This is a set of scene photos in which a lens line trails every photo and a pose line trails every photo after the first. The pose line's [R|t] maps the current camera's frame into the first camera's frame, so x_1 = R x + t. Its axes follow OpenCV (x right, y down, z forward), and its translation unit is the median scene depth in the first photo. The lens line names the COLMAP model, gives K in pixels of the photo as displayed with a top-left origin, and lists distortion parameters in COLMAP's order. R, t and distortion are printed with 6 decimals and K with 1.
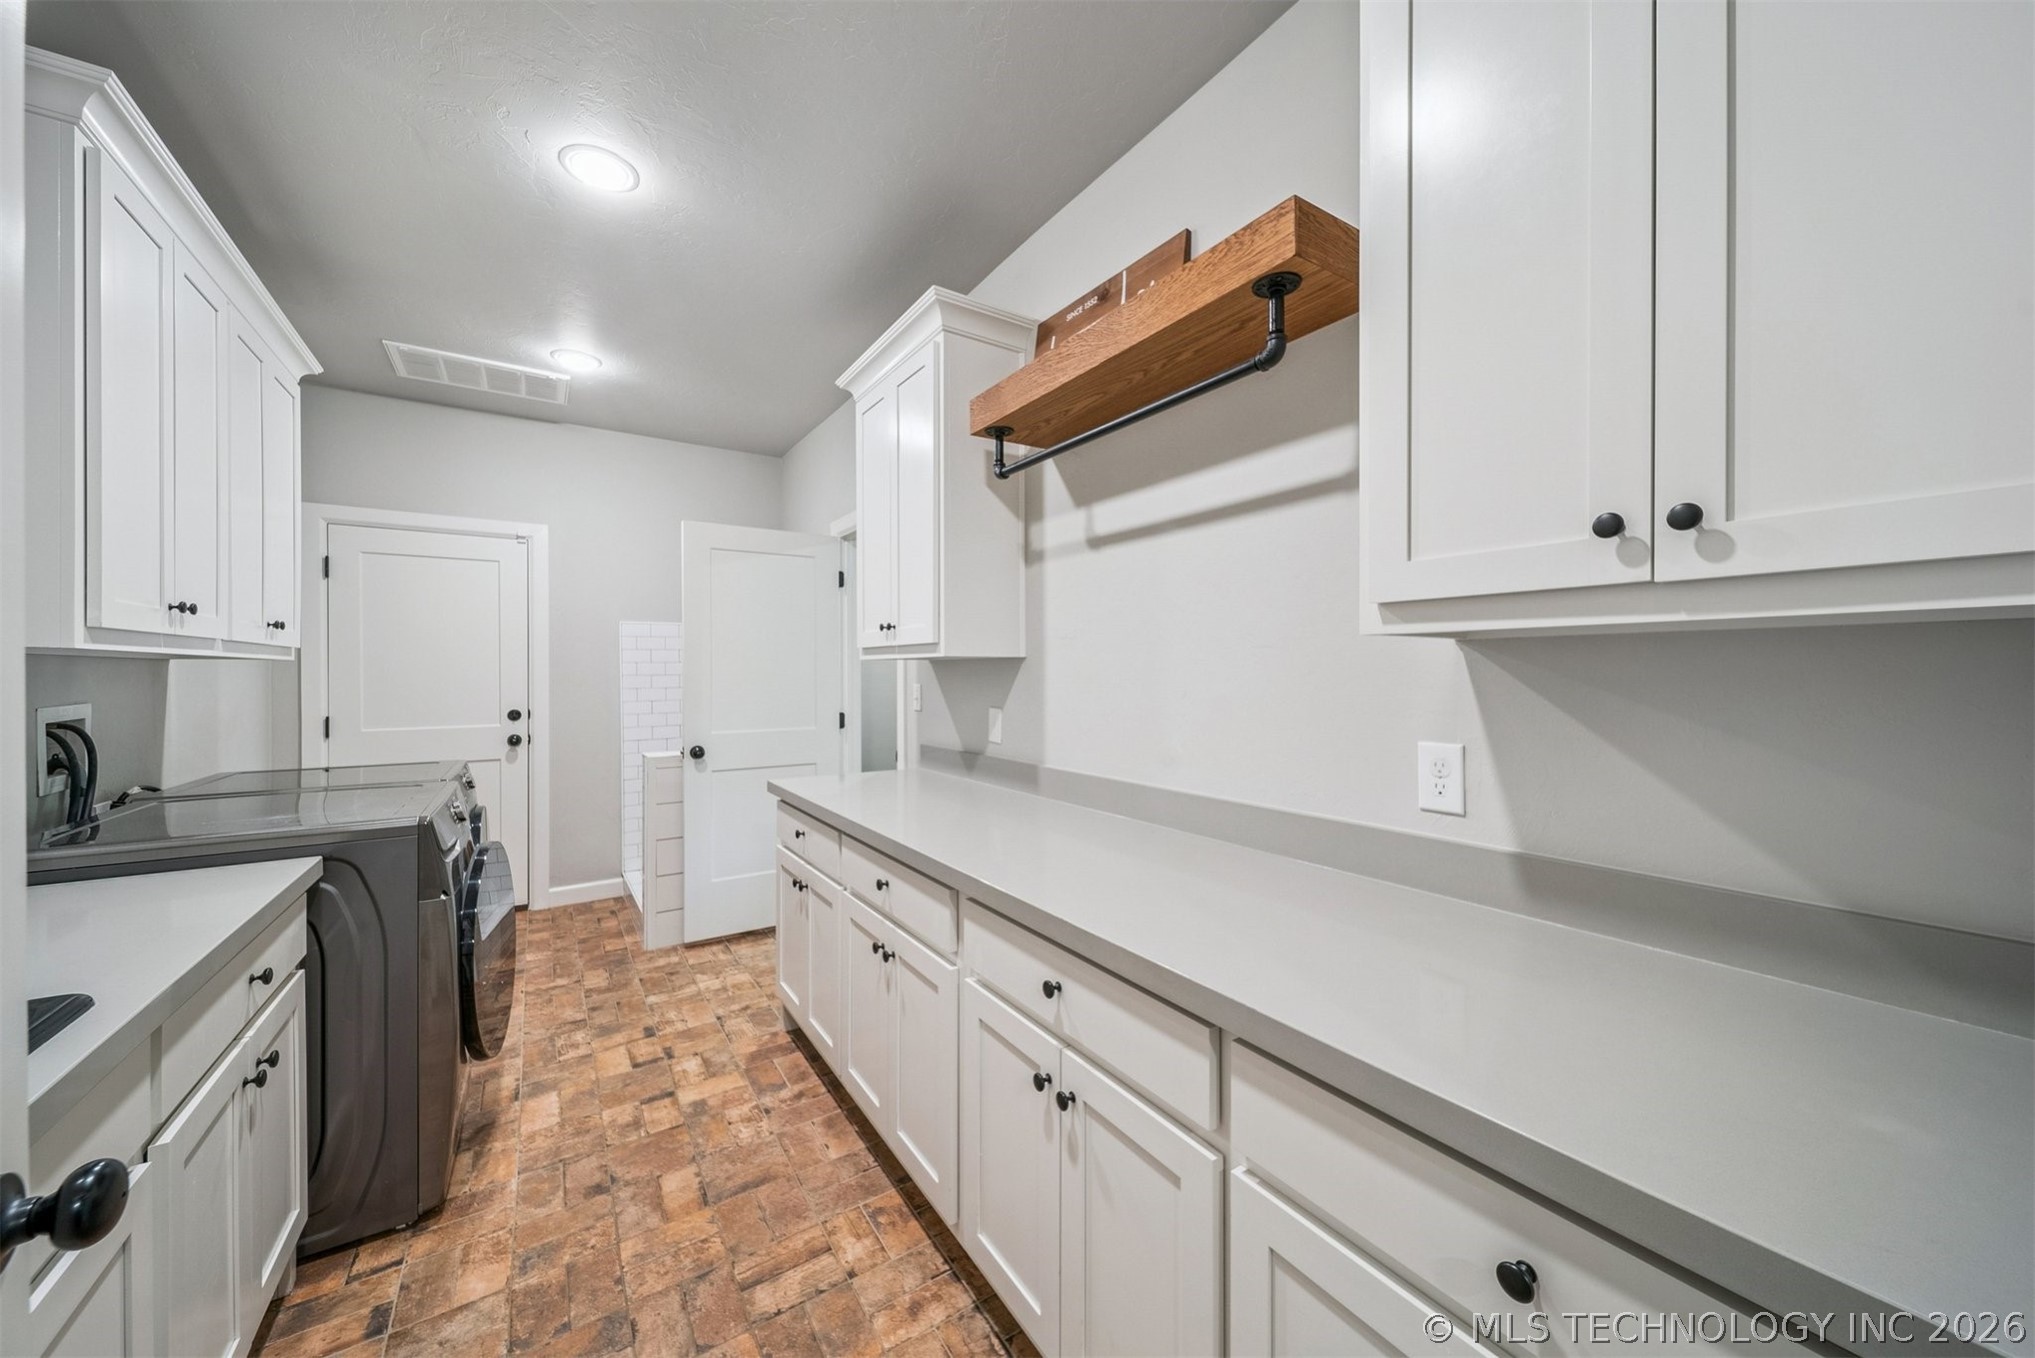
lens RADIAL K [[732.2, 0, 1026.3], [0, 732.2, 670.9], [0, 0, 1]] dist [0.001299, -0.000545]
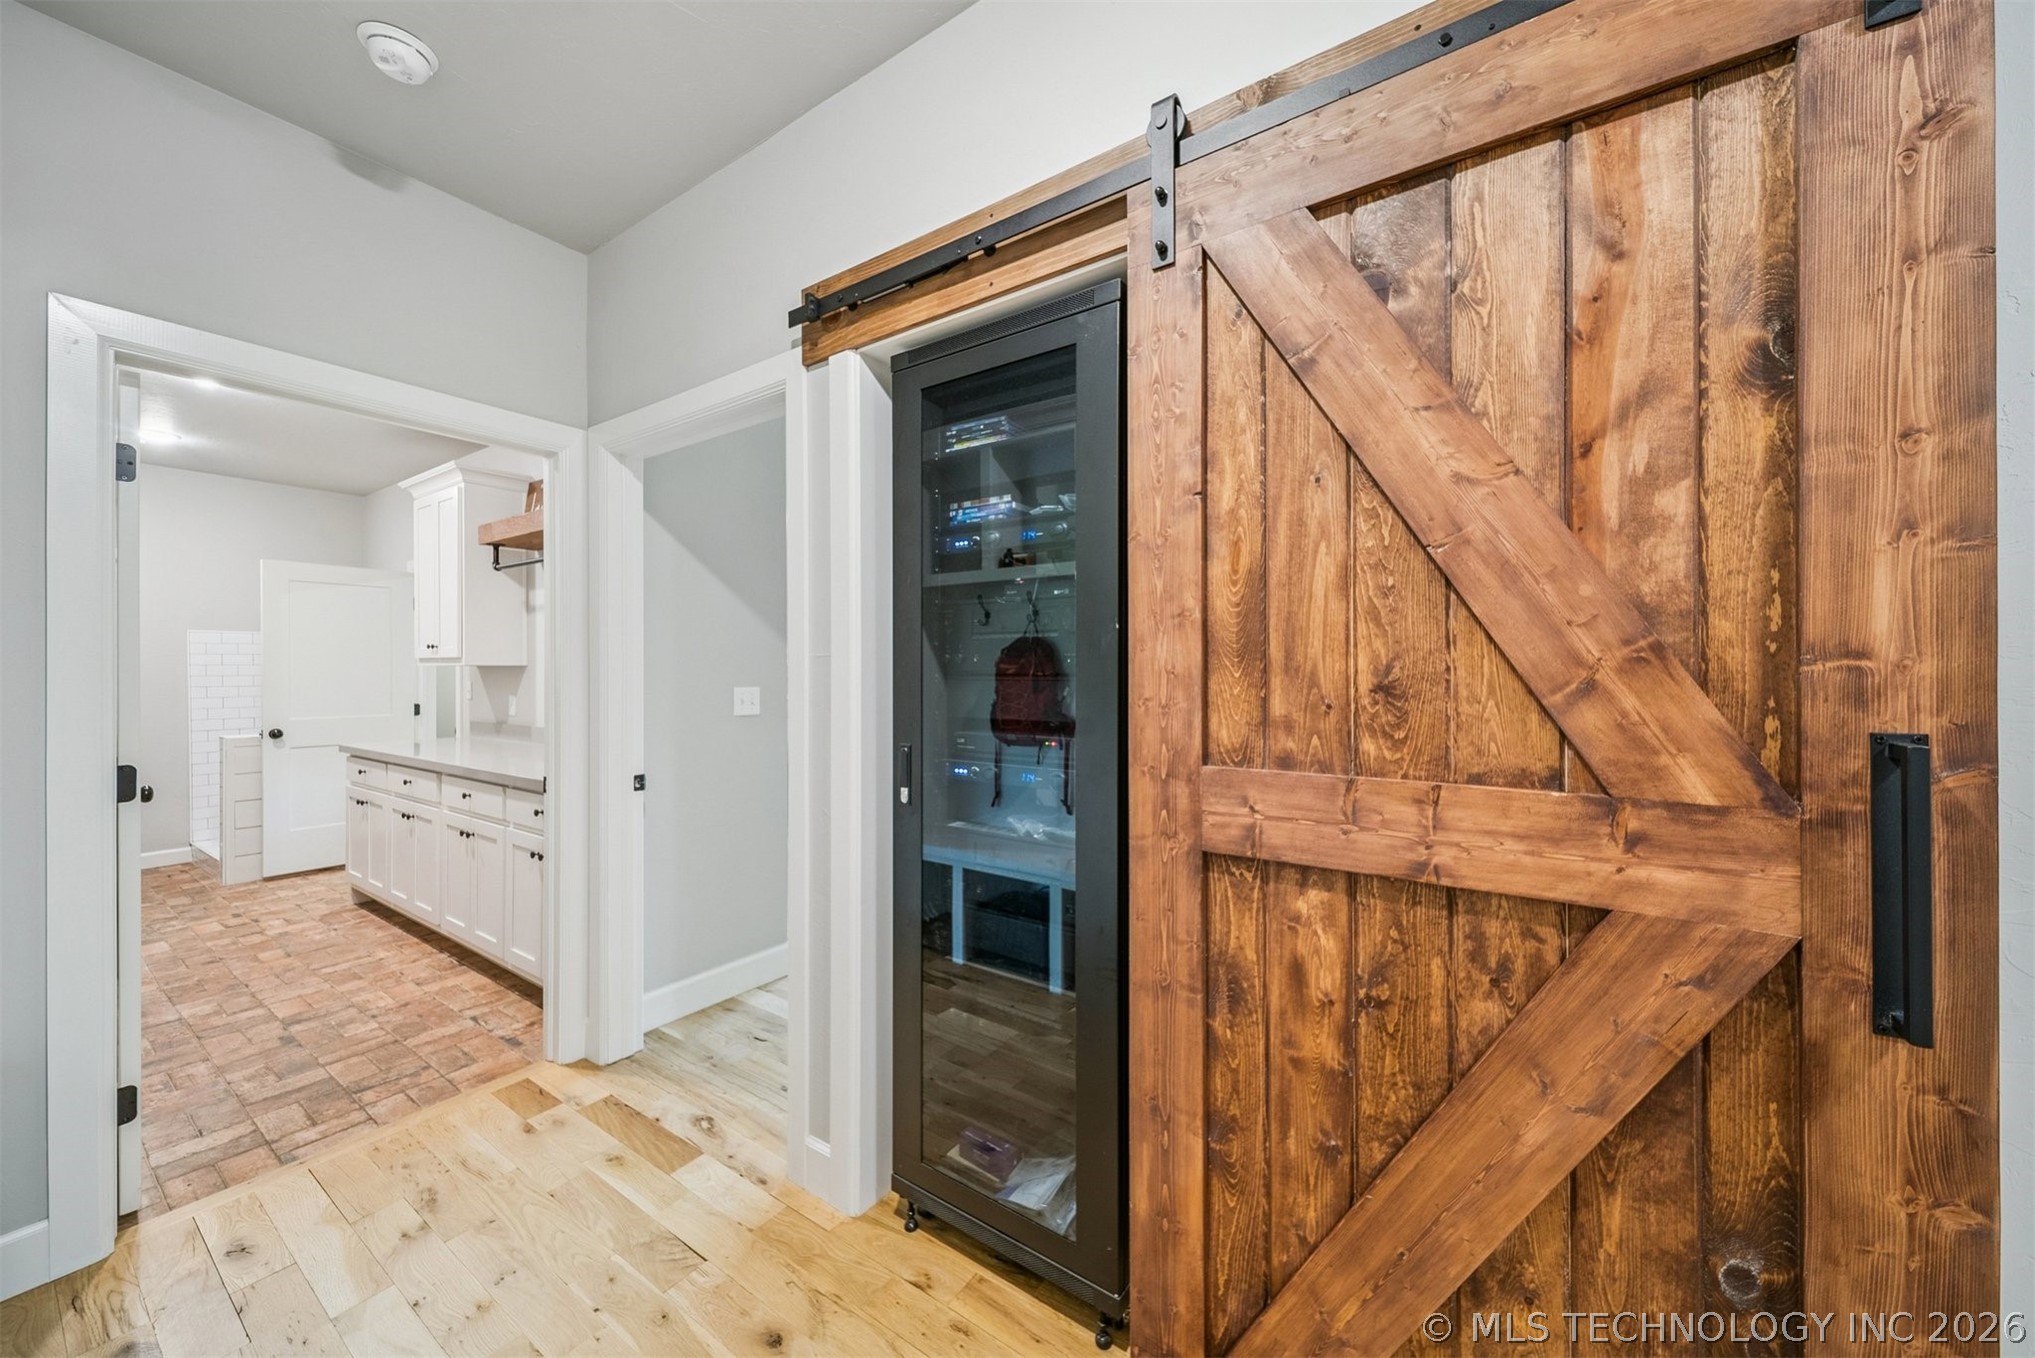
lens RADIAL K [[726.4, 0, 1017.7], [0, 726.4, 674.2], [0, 0, 1]] dist [0.017386, -0.005596]
pose [[0.928162, 0.000791, 0.372176, 0.498945], [-0.001907, 0.999995, 0.002630, -0.005197], [-0.372172, -0.003150, 0.928158, -1.214650]]
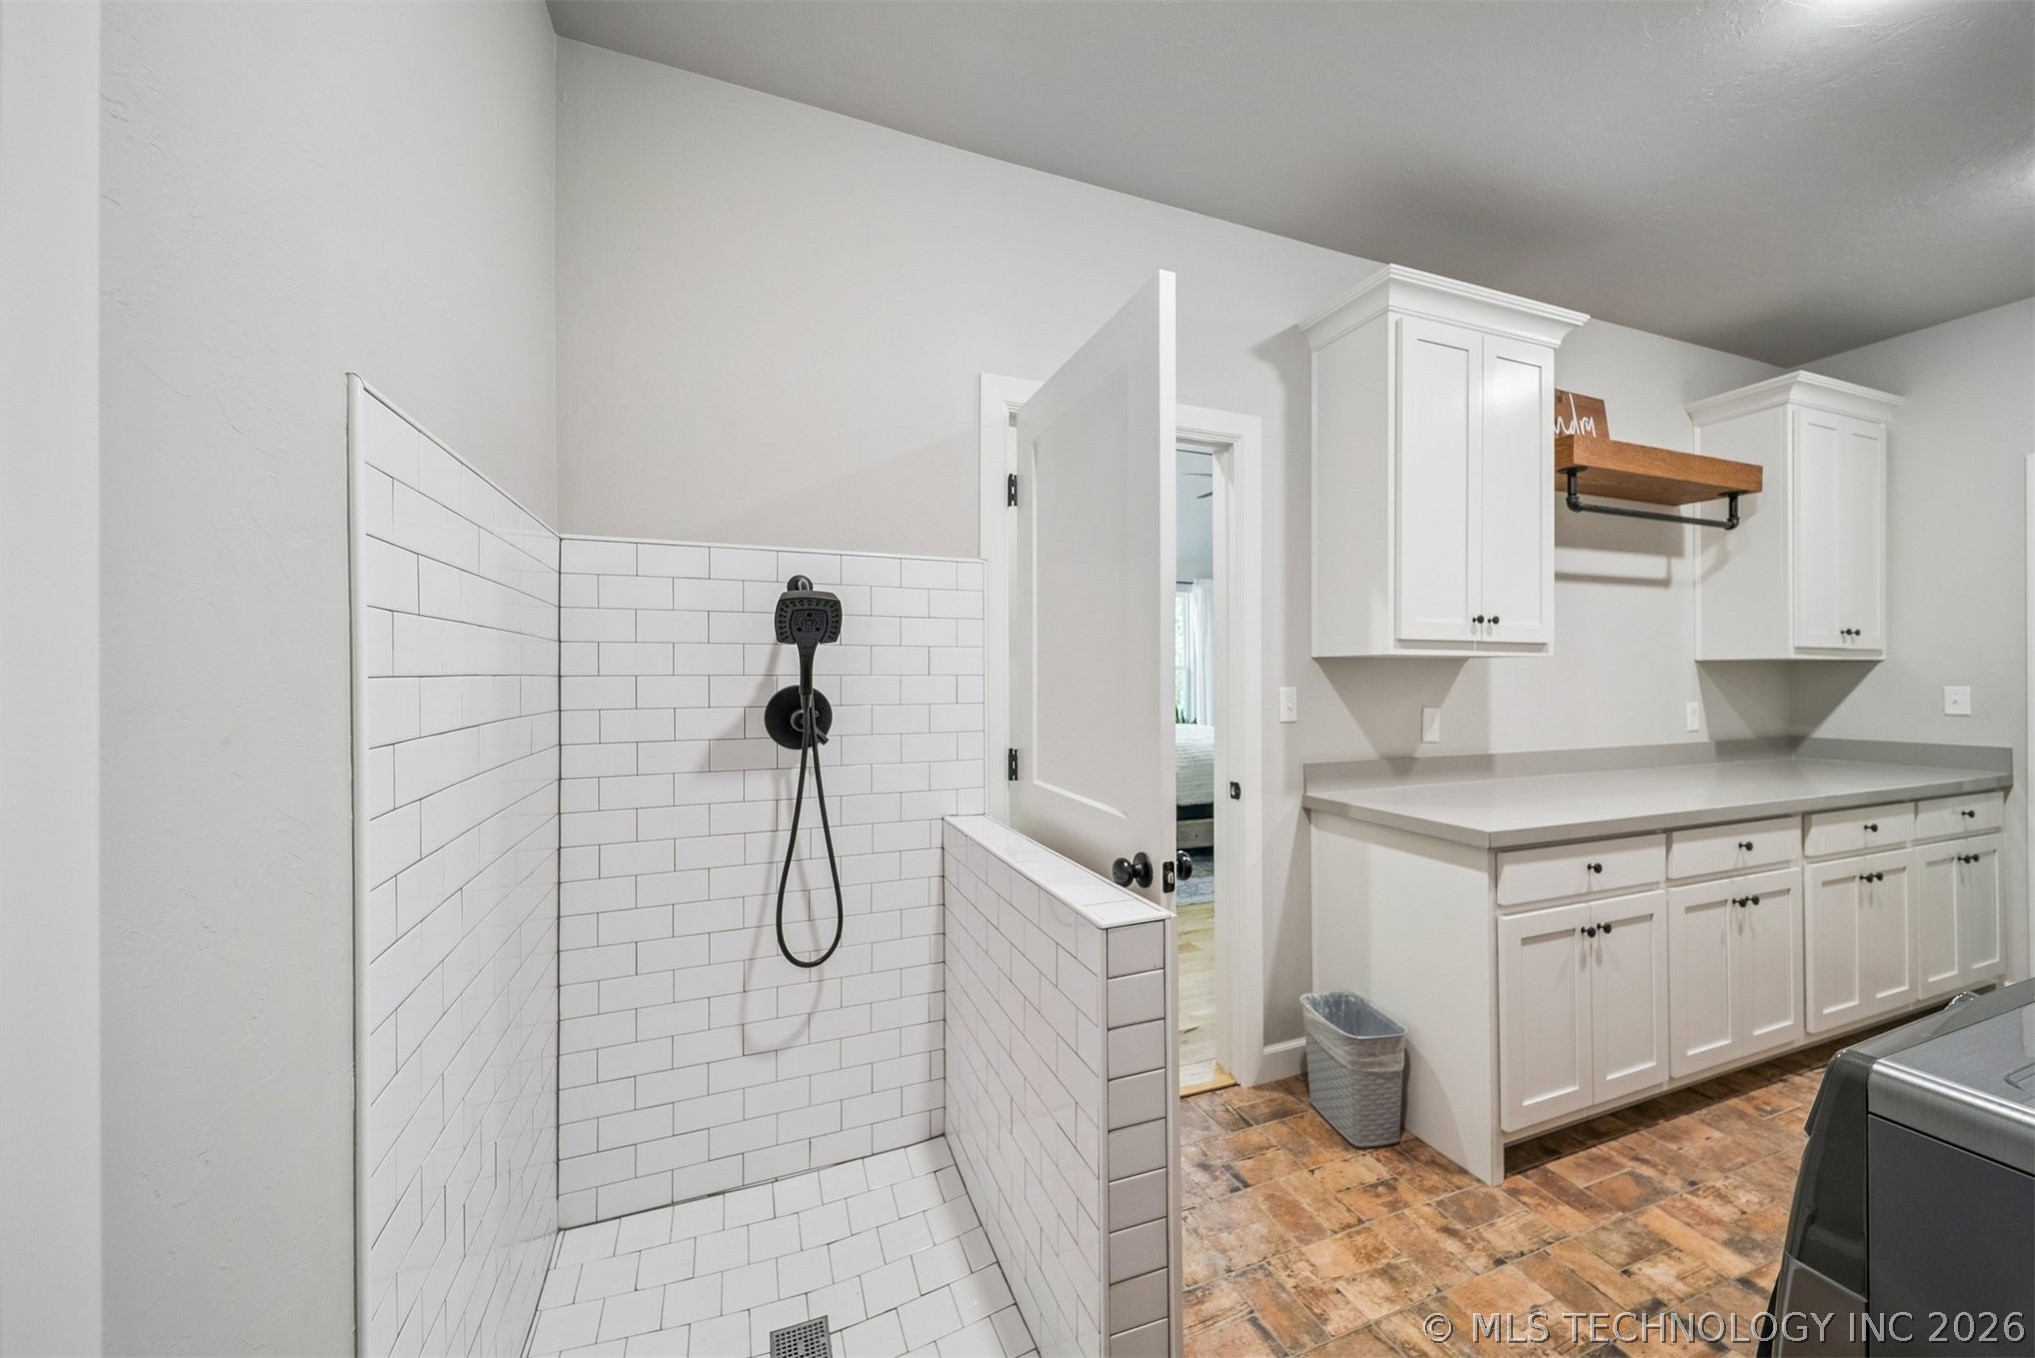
lens RADIAL K [[732.2, 0, 1026.3], [0, 732.2, 670.9], [0, 0, 1]] dist [0.001299, -0.000545]
pose [[0.219798, 0.003456, 0.975539, -1.386249], [-0.002171, 0.999993, -0.003054, 0.004051], [-0.975543, -0.001447, 0.219804, 1.597552]]
